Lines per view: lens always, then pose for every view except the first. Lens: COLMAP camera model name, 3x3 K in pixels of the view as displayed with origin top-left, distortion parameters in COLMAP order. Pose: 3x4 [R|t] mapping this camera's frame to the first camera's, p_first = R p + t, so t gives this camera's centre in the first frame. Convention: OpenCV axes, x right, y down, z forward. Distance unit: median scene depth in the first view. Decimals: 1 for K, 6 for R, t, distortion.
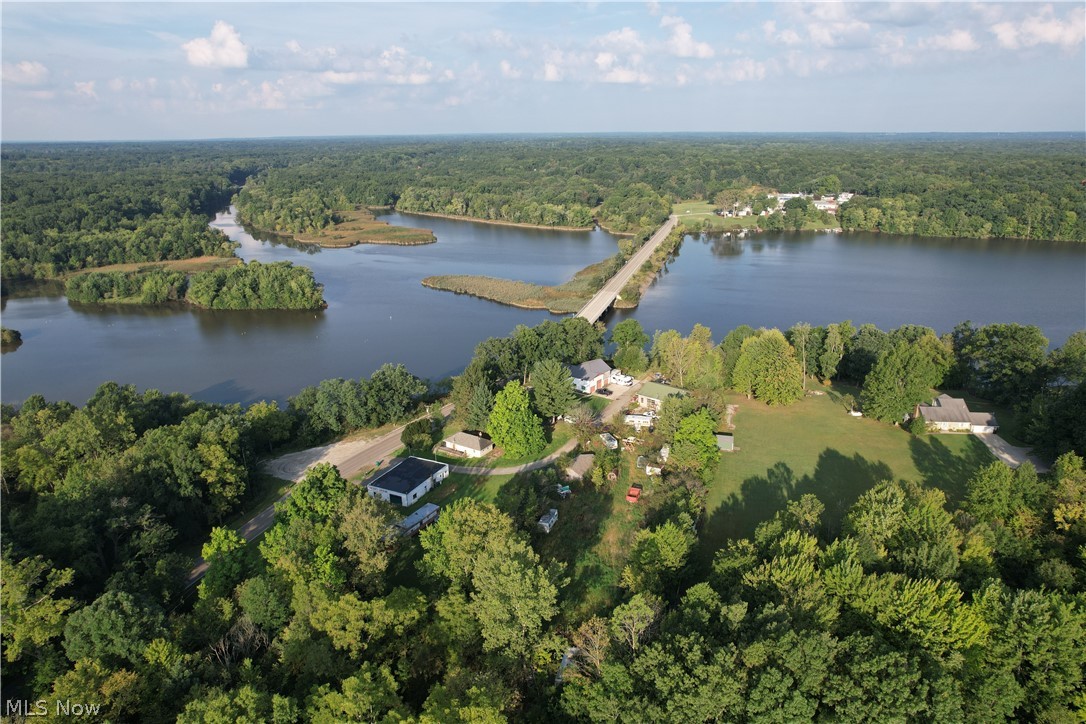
lens RADIAL K [[691.7, 0, 541.5], [0, 691.7, 369.6], [0, 0, 1]] dist [-0.071721, 0.065770]
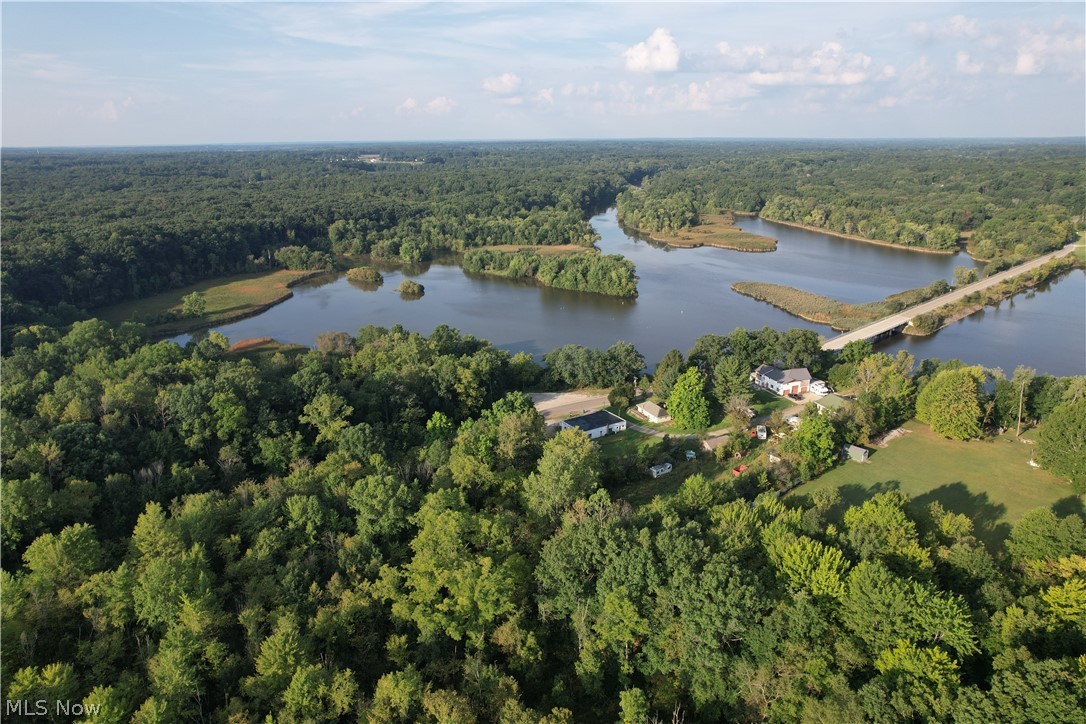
lens RADIAL K [[694.1, 0, 543.0], [0, 694.1, 362.0], [0, 0, 1]] dist [-0.076711, 0.062302]
pose [[0.844589, 0.166528, -0.508859, 0.130381], [-0.173175, 0.984280, 0.034681, 0.004108], [0.506635, 0.058830, 0.860151, -0.067672]]
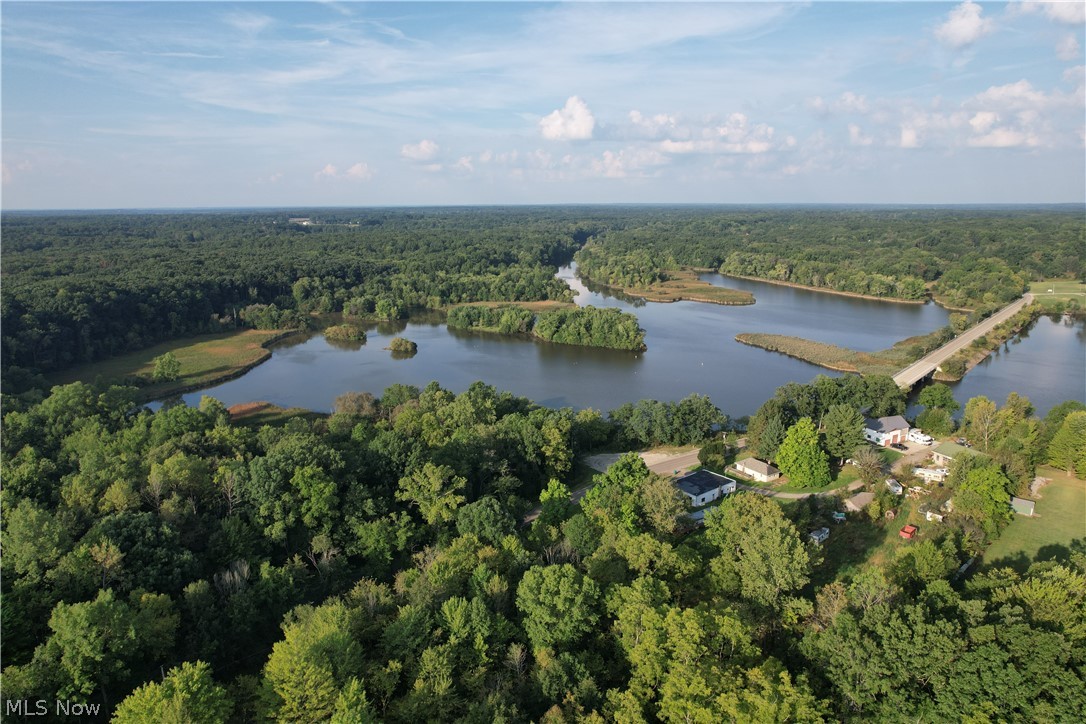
lens RADIAL K [[694.1, 0, 543.0], [0, 694.1, 362.0], [0, 0, 1]] dist [-0.076711, 0.062302]
pose [[0.898281, 0.101524, -0.427532, 0.015662], [-0.145187, 0.986875, -0.070702, 0.024645], [0.414743, 0.125582, 0.901231, -0.063756]]
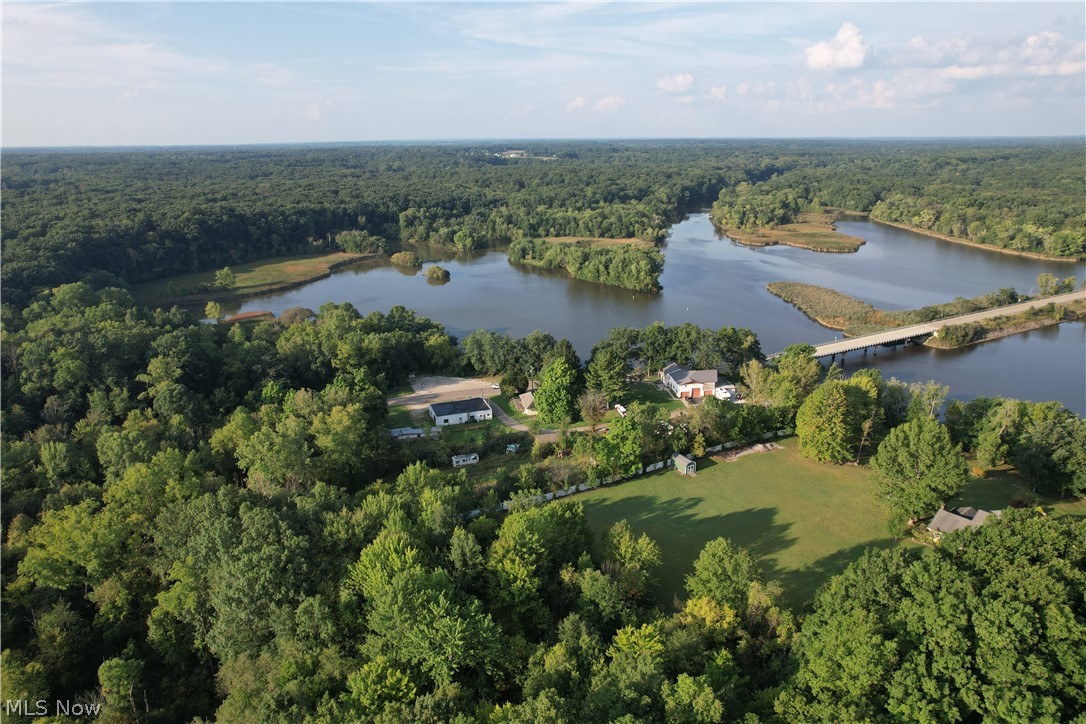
lens RADIAL K [[694.1, 0, 543.0], [0, 694.1, 362.0], [0, 0, 1]] dist [-0.076711, 0.062302]
pose [[0.703443, 0.220885, -0.675558, 0.259268], [-0.227647, 0.970431, 0.080255, -0.022334], [0.673309, 0.097334, 0.732926, 0.054275]]
